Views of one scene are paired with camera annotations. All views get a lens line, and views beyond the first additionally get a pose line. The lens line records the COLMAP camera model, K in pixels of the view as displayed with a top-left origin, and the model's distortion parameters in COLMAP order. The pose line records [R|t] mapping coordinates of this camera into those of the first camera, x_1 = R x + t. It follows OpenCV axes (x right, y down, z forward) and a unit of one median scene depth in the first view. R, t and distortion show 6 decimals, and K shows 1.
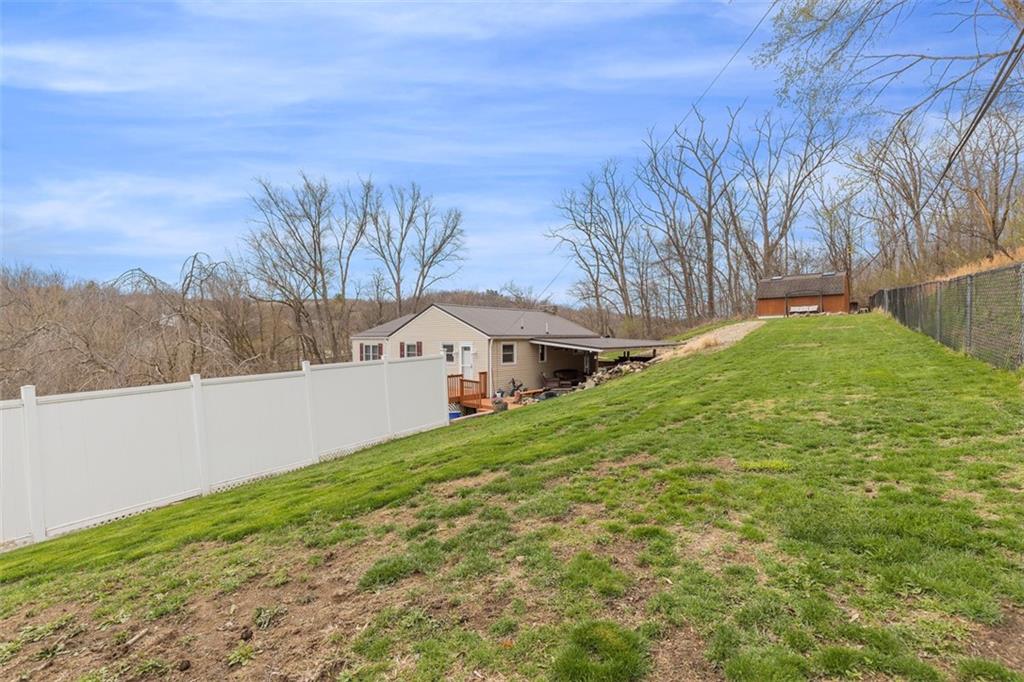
lens RADIAL K [[463.5, 0, 518.3], [0, 463.5, 340.8], [0, 0, 1]] dist [0.010603, -0.000451]
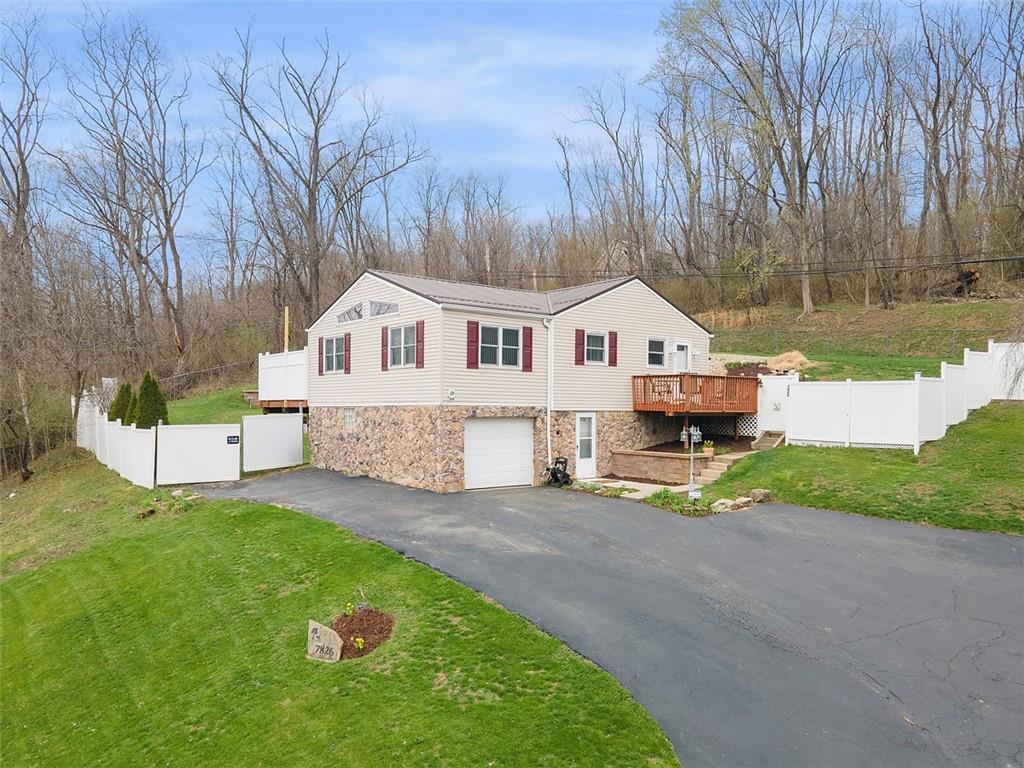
lens RADIAL K [[780.0, 0, 508.1], [0, 780.0, 388.3], [0, 0, 1]] dist [0.043170, 0.000294]
pose [[0.189650, 0.034911, 0.981231, -1.149450], [-0.006129, 0.999390, -0.034372, 0.104268], [-0.981833, 0.000505, 0.189748, 0.849217]]
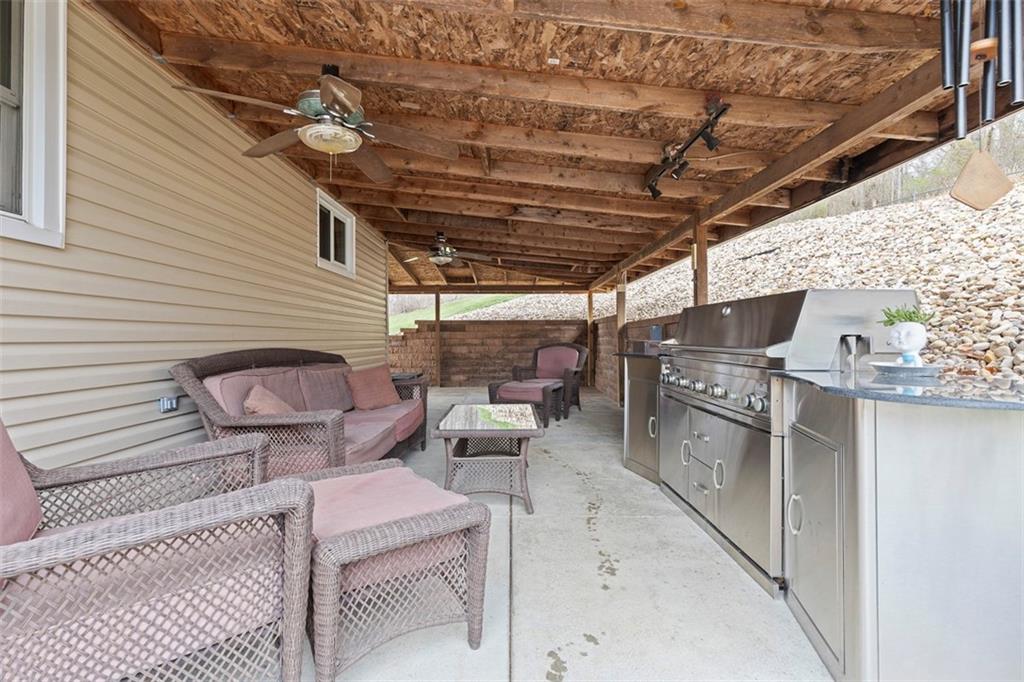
lens RADIAL K [[466.3, 0, 514.8], [0, 466.3, 344.9], [0, 0, 1]] dist [0.012028, -0.000109]
pose [[0.751299, 0.001007, 0.659961, 0.058990], [-0.002440, 0.999996, 0.001252, 0.057159], [-0.659958, -0.002551, 0.751299, 0.811253]]
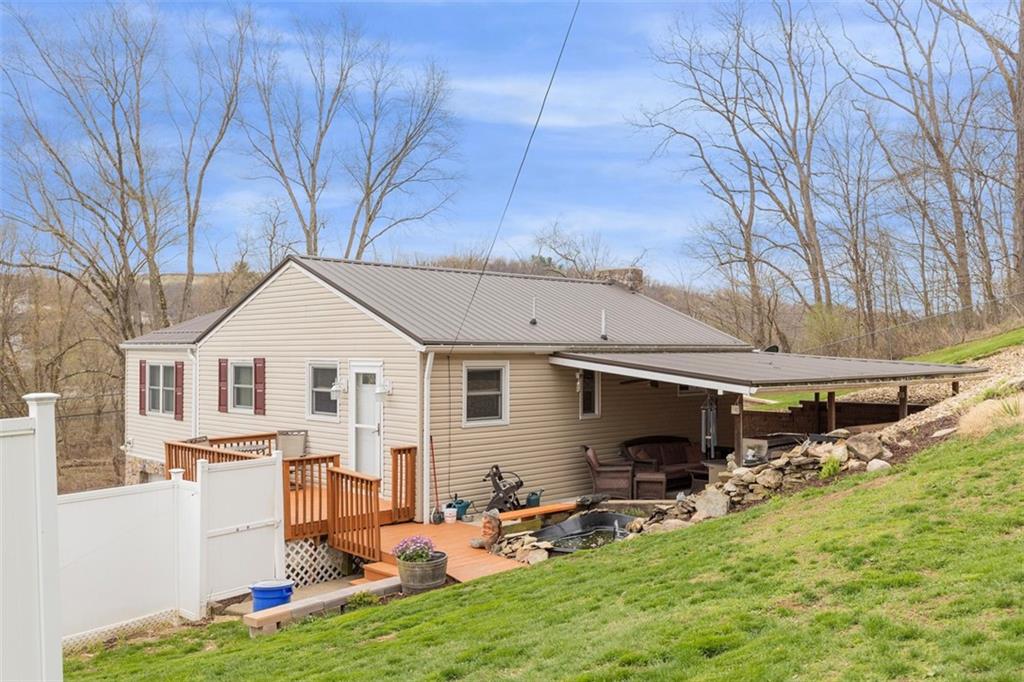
lens RADIAL K [[917.3, 0, 512.0], [0, 917.3, 341.0], [0, 0, 1]] dist [0.008908, 0.005133]
pose [[0.996117, 0.008922, -0.087586, 0.049475], [-0.010410, 0.999809, -0.016544, -0.001410], [0.087422, 0.017391, 0.996020, 0.250777]]
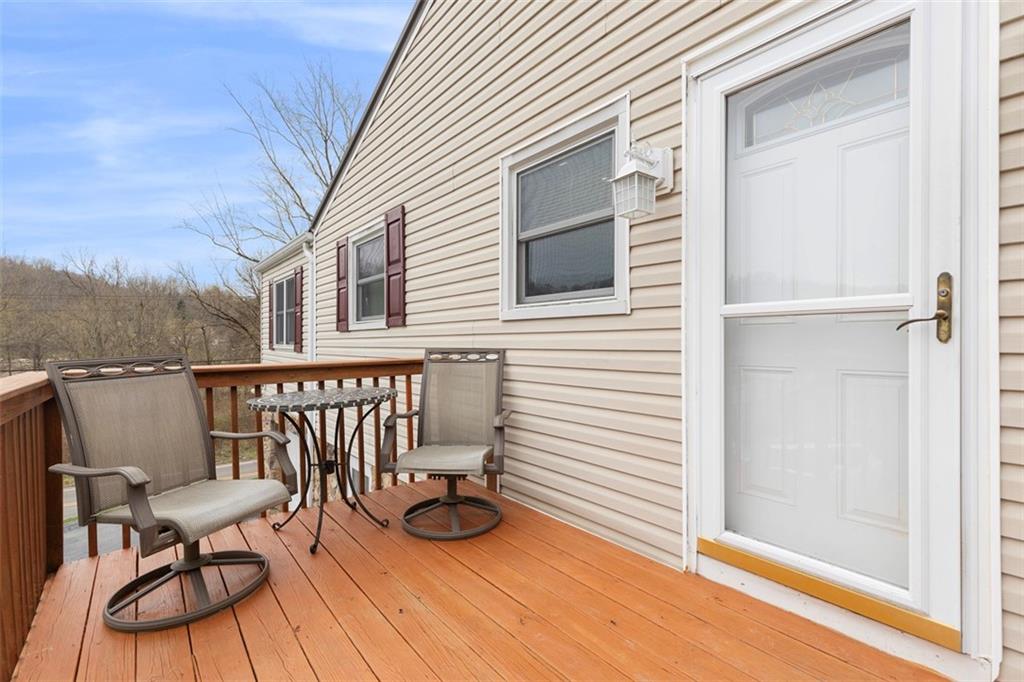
lens RADIAL K [[463.5, 0, 518.3], [0, 463.5, 340.8], [0, 0, 1]] dist [0.010603, -0.000451]
pose [[0.983512, 0.007998, -0.180669, -0.119423], [-0.009664, 0.999918, -0.008344, 0.049409], [0.180587, 0.009953, 0.983509, 0.749159]]
